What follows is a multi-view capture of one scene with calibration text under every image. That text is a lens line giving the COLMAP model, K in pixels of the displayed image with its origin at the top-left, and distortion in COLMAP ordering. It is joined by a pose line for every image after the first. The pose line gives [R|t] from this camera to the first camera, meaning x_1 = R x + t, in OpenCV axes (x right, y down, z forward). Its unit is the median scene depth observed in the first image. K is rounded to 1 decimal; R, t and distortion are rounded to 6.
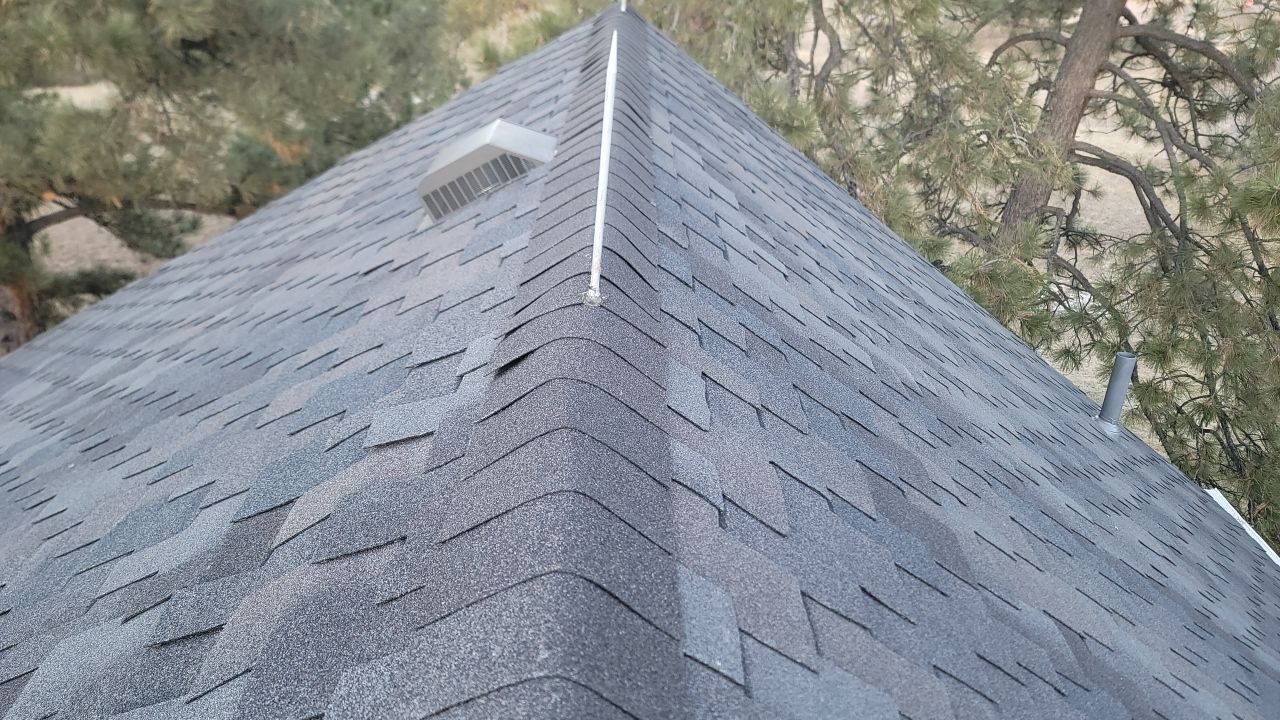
lens RADIAL K [[875.7, 0, 620.0], [0, 875.7, 395.4], [0, 0, 1]] dist [0.046965, -0.039495]
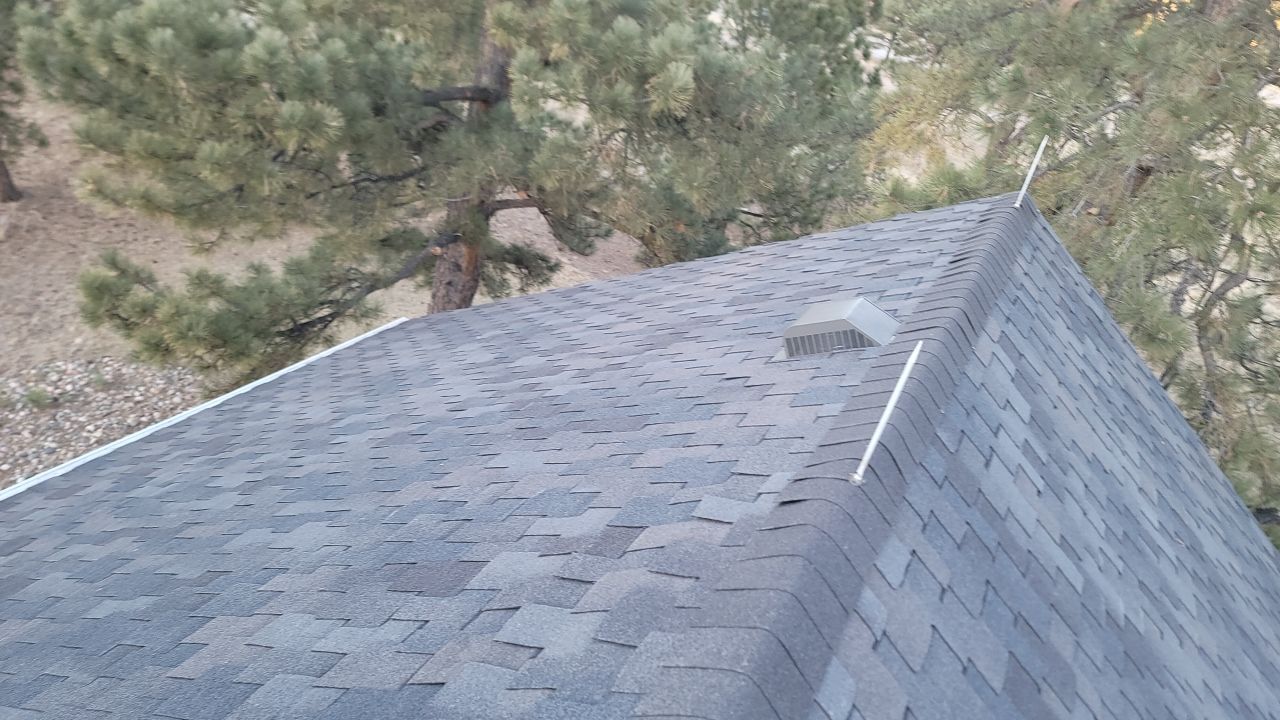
lens RADIAL K [[974.3, 0, 621.8], [0, 974.3, 387.7], [0, 0, 1]] dist [0.096531, -0.073447]
pose [[0.882654, 0.339142, -0.325431, 0.071761], [-0.349315, 0.936569, 0.028594, -0.106584], [0.314486, 0.088440, 0.945133, -0.509174]]
